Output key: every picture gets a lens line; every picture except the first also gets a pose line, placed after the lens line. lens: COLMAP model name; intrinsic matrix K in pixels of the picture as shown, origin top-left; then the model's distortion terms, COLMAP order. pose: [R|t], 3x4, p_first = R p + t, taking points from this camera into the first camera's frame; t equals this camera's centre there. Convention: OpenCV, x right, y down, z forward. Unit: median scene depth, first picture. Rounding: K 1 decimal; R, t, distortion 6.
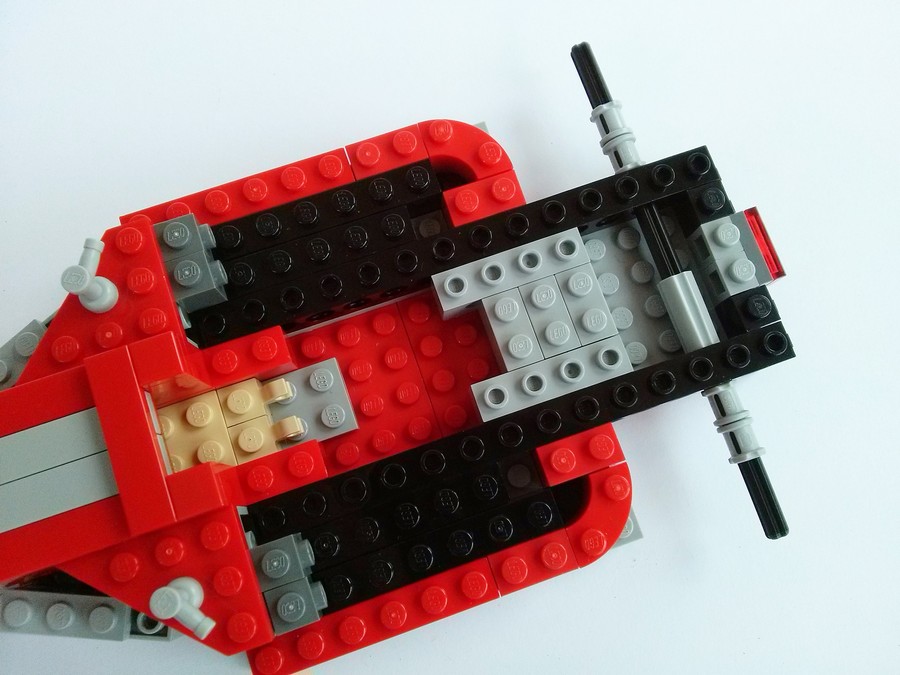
lens RADIAL K [[794.9, 0, 453.5], [0, 794.9, 346.8], [0, 0, 1]] dist [0.064815, -0.218470]
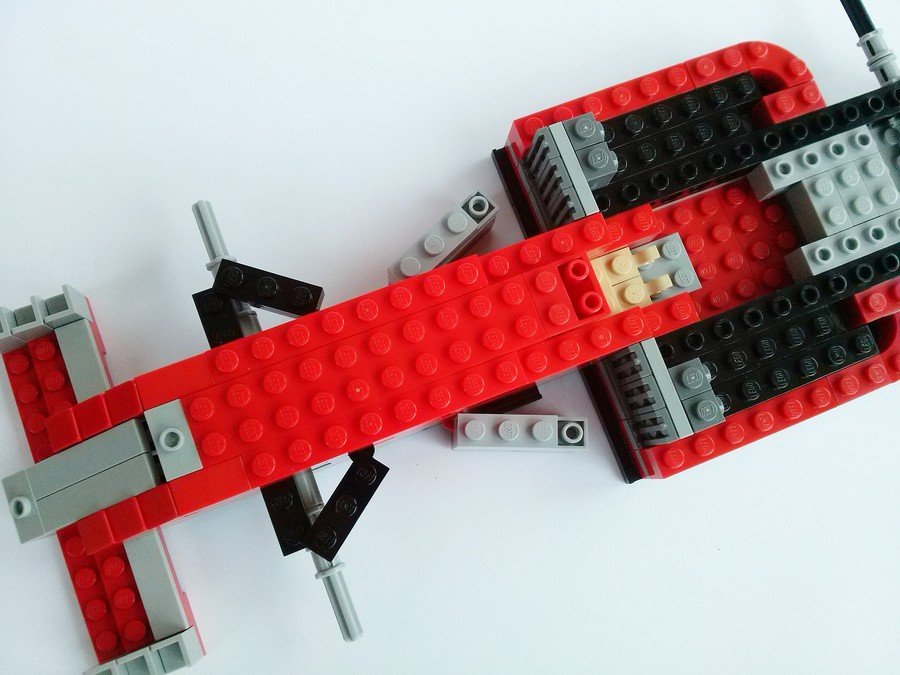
lens RADIAL K [[768.0, 0, 453.8], [0, 768.0, 345.0], [0, 0, 1]] dist [0.070443, -0.246341]
pose [[0.998668, -0.028439, 0.043052, -0.573359], [0.027243, 0.999234, 0.028107, 0.150810], [-0.043819, -0.026897, 0.998677, -0.199709]]
